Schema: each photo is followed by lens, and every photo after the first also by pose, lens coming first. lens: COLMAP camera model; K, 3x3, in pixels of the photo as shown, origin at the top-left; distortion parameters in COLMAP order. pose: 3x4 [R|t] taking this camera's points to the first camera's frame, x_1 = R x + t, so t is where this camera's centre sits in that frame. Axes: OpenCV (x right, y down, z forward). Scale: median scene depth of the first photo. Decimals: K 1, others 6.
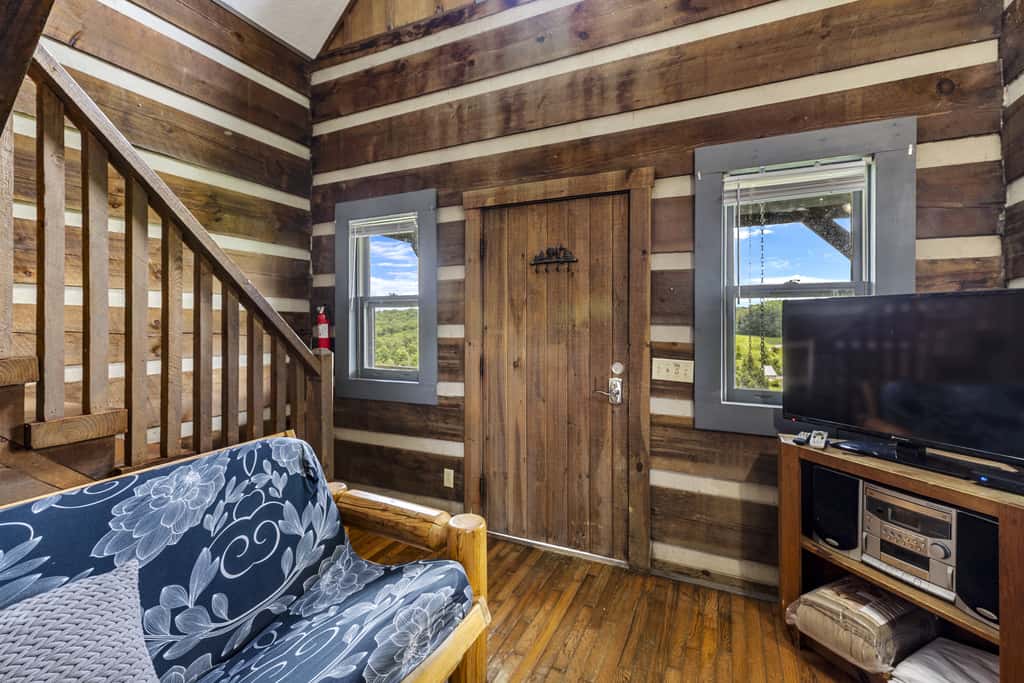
lens RADIAL K [[463.2, 0, 506.0], [0, 463.2, 336.8], [0, 0, 1]] dist [0.003394, -0.000638]
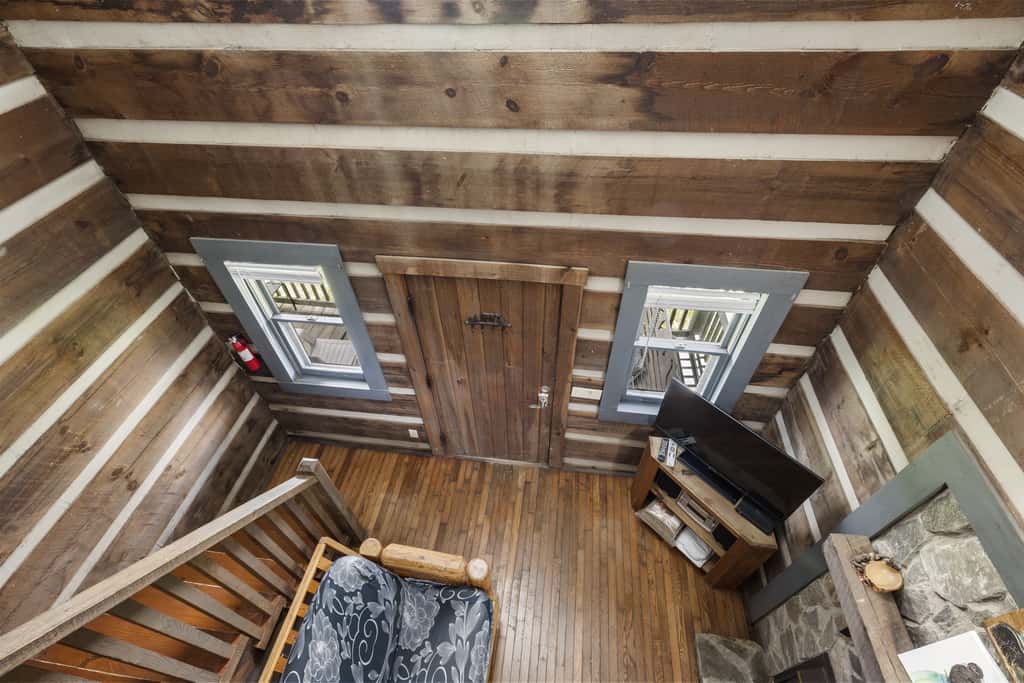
lens RADIAL K [[463.2, 0, 504.8], [0, 463.2, 333.6], [0, 0, 1]] dist [0.003394, -0.000638]
pose [[0.950536, -0.242626, 0.193943, -0.074795], [0.030277, 0.693784, 0.719546, -0.952529], [-0.309136, -0.678082, 0.666813, 0.285604]]
